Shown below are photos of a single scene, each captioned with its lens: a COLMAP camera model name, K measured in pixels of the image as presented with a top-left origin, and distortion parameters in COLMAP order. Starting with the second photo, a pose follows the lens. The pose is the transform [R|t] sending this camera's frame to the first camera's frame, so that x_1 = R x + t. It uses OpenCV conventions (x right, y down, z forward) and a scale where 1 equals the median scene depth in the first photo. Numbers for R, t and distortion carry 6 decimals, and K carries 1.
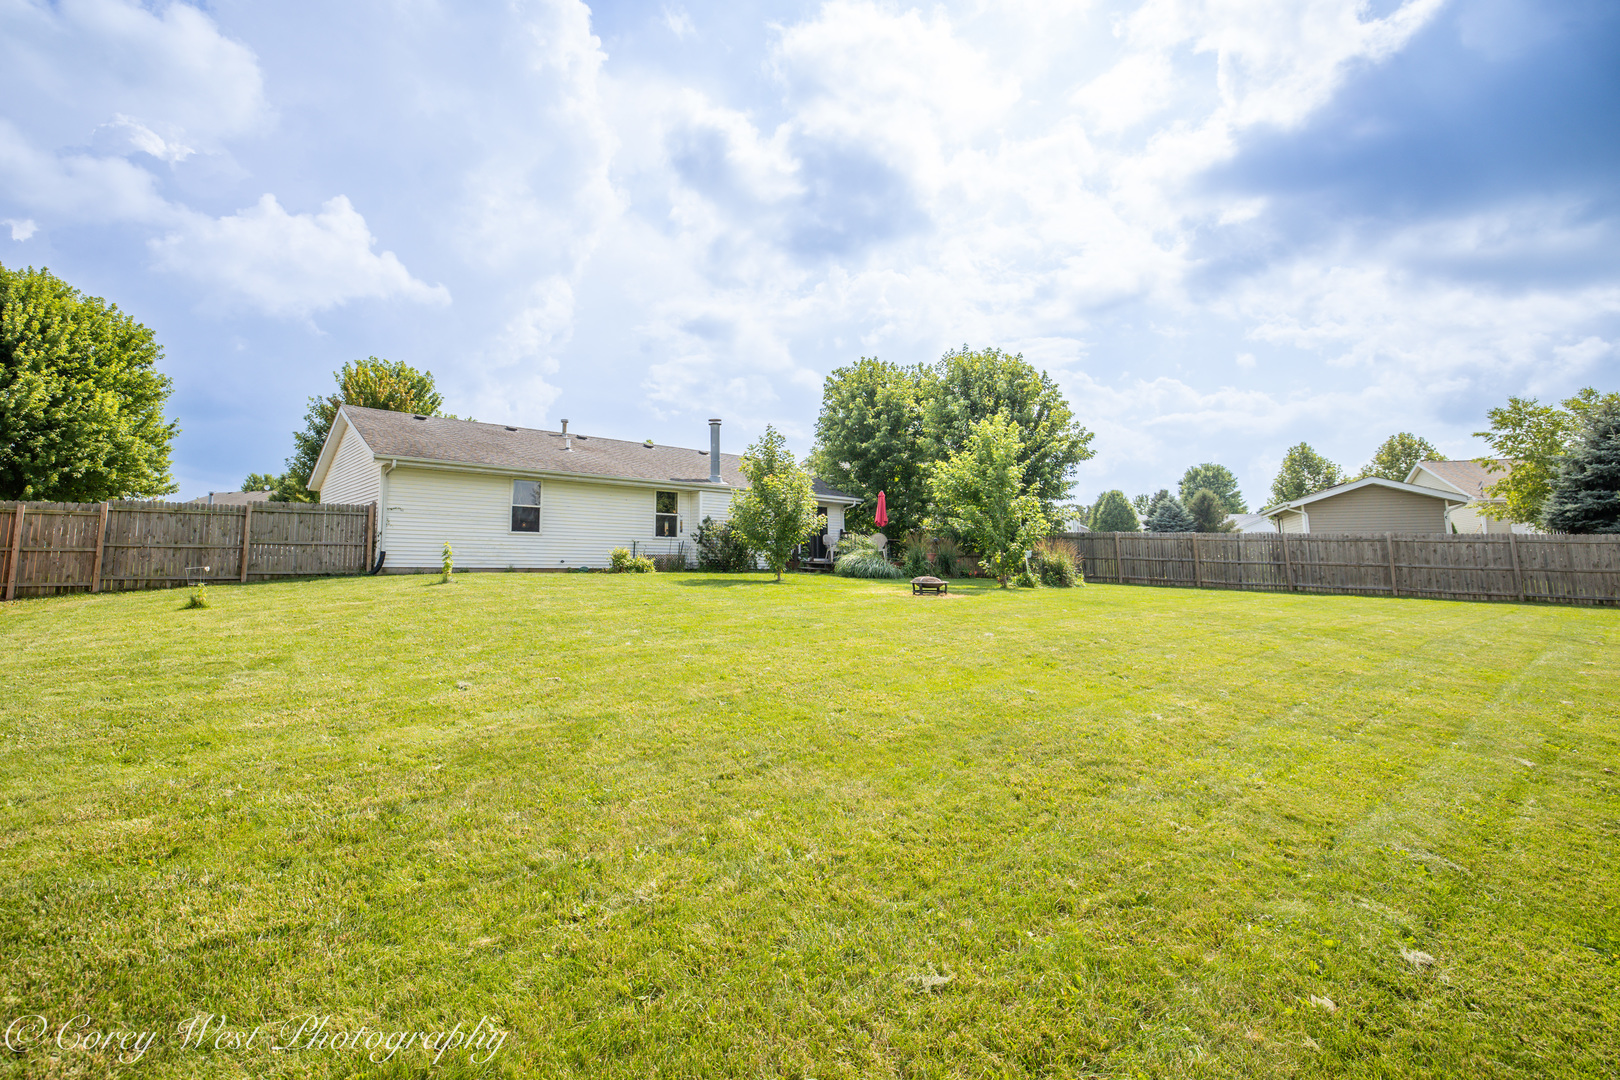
lens RADIAL K [[714.4, 0, 784.3], [0, 714.4, 484.1], [0, 0, 1]] dist [-0.018340, 0.000399]
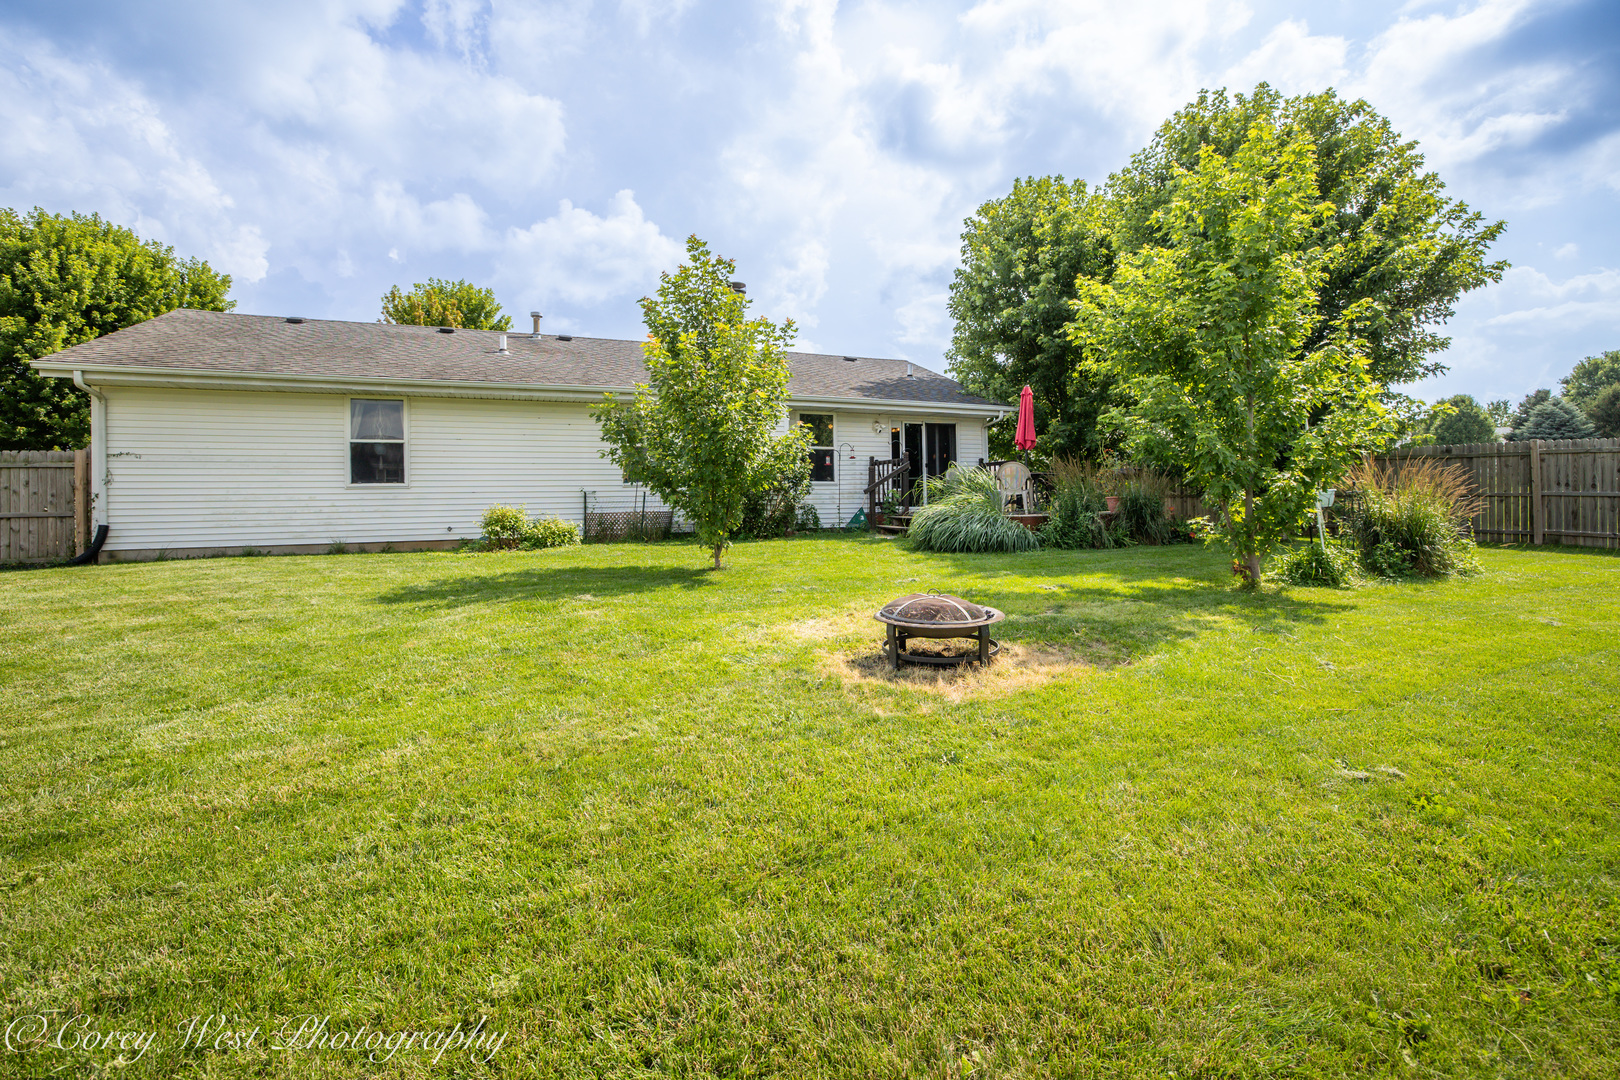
lens RADIAL K [[714.7, 0, 810.0], [0, 714.7, 540.0], [0, 0, 1]] dist [-0.015130, 0.000181]
pose [[0.956010, -0.009012, -0.293195, 0.175834], [0.056427, 0.986510, 0.153667, 0.042314], [0.287855, -0.163451, 0.943622, 0.519280]]
